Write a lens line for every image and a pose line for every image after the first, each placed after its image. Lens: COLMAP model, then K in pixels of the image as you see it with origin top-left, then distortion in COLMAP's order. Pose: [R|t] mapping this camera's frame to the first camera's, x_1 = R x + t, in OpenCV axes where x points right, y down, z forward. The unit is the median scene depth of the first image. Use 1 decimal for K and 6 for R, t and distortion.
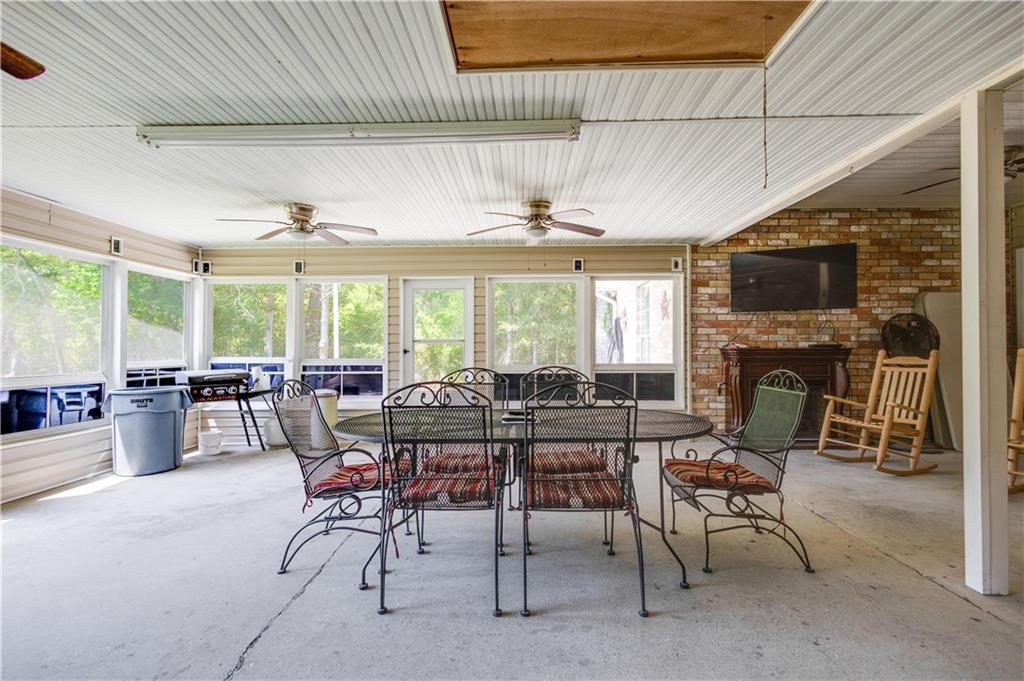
lens RADIAL K [[476.9, 0, 515.0], [0, 476.9, 340.6], [0, 0, 1]] dist [0.016733, -0.002281]
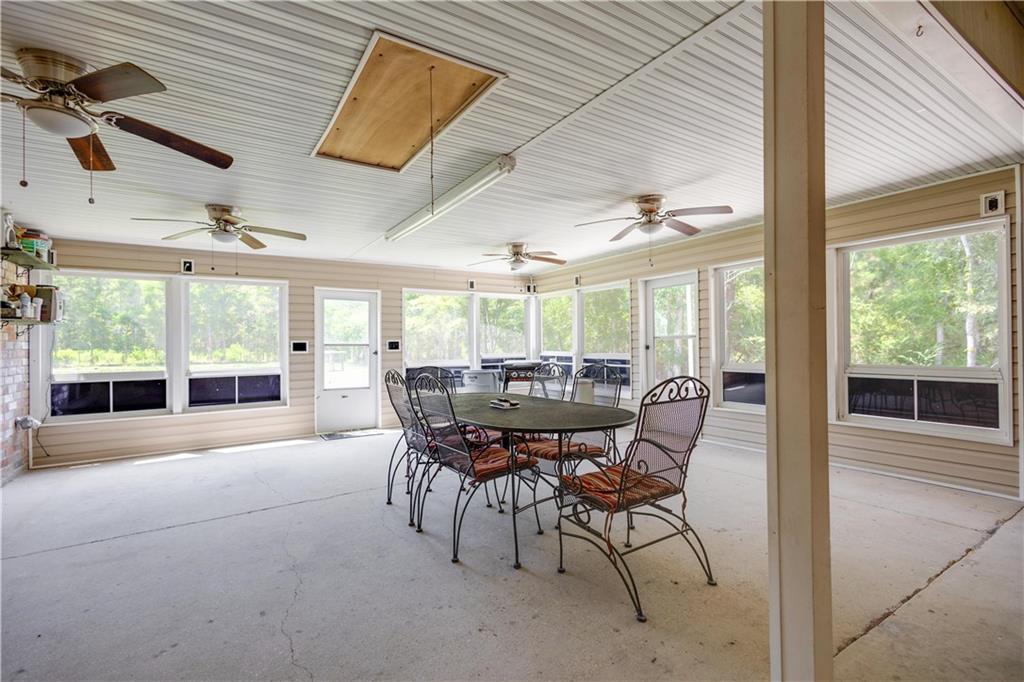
lens RADIAL K [[476.9, 0, 514.4], [0, 476.9, 341.1], [0, 0, 1]] dist [0.016733, -0.002281]
pose [[0.555135, -0.008947, -0.831712, 0.511182], [0.022752, 0.999731, 0.004431, -0.003237], [0.831449, -0.021382, 0.555189, 0.161627]]
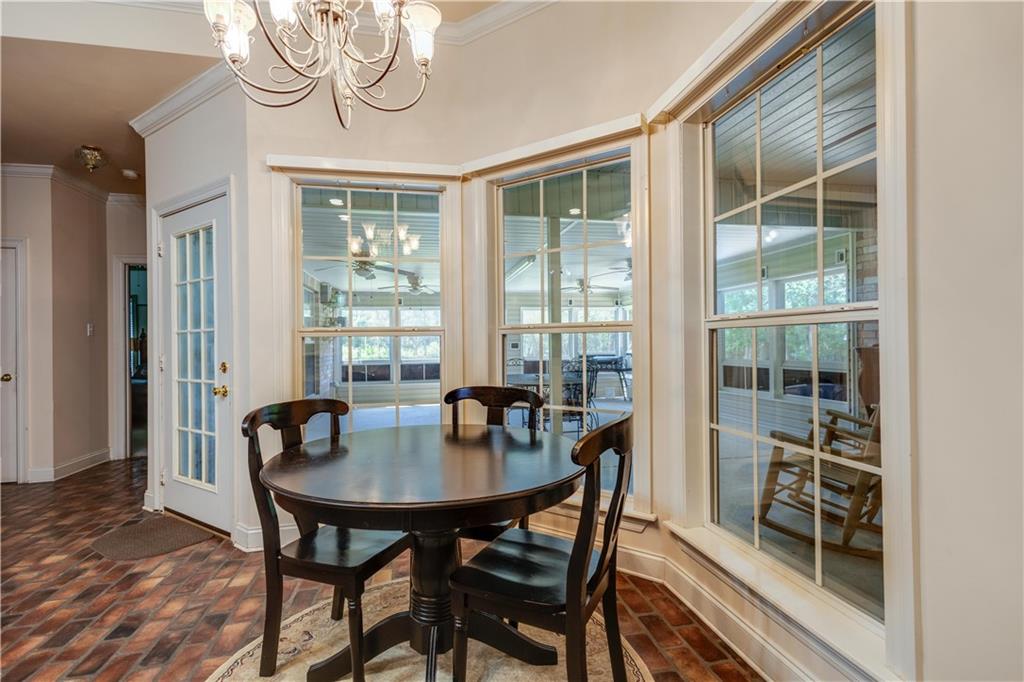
lens RADIAL K [[476.9, 0, 512.0], [0, 476.9, 341.0], [0, 0, 1]] dist [0.016733, -0.002281]
pose [[0.220008, -0.005681, -0.975481, 1.114140], [0.027559, 0.999620, 0.000394, -0.013076], [0.975109, -0.026970, 0.220081, 0.166563]]
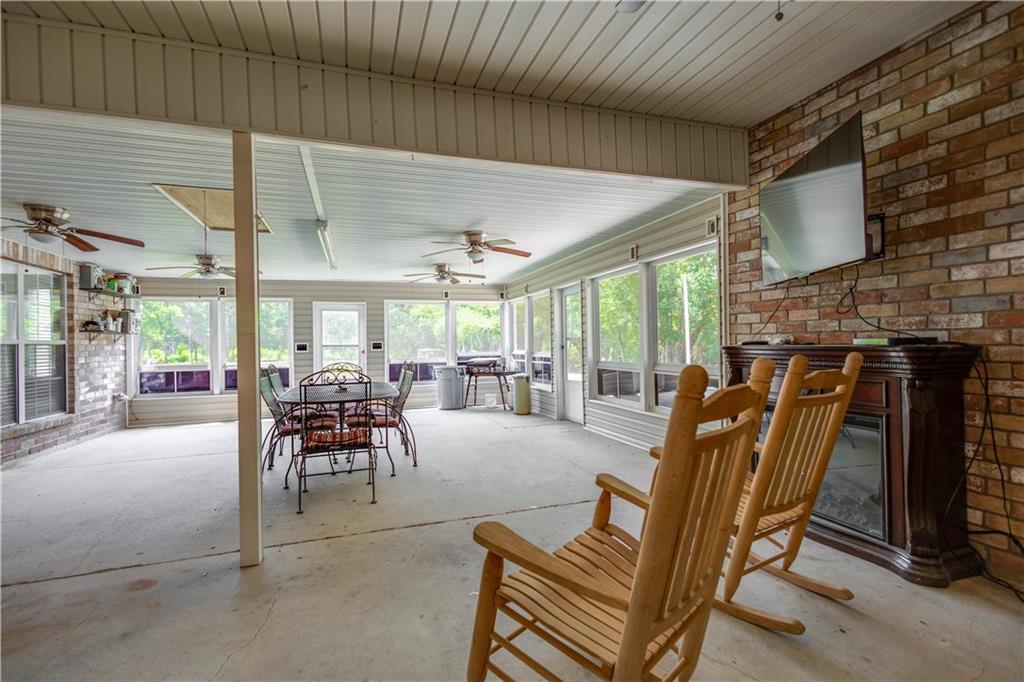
lens RADIAL K [[476.9, 0, 511.8], [0, 476.9, 338.3], [0, 0, 1]] dist [0.016733, -0.002281]
pose [[0.329762, -0.012232, -0.943985, 0.912215], [0.030238, 0.999540, -0.002389, -0.001594], [0.943580, -0.027756, 0.329981, 0.484269]]
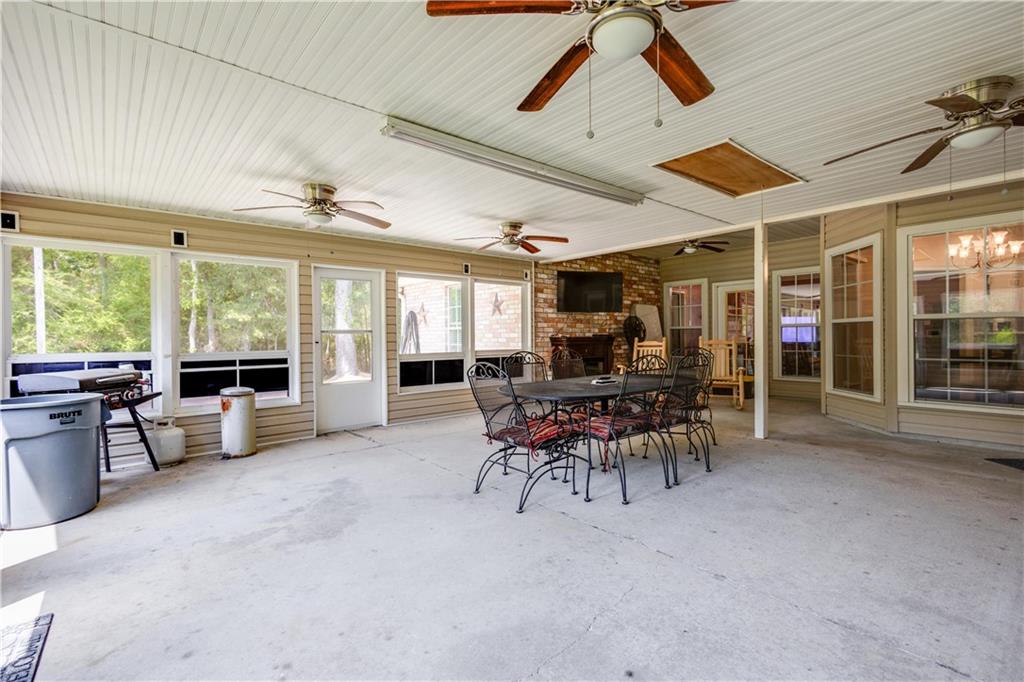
lens RADIAL K [[476.9, 0, 509.1], [0, 476.9, 345.4], [0, 0, 1]] dist [0.016733, -0.002281]
pose [[0.746768, -0.015820, 0.664896, -0.589626], [-0.001817, 0.999665, 0.025826, 0.003468], [-0.665082, -0.020494, 0.746489, 0.035669]]
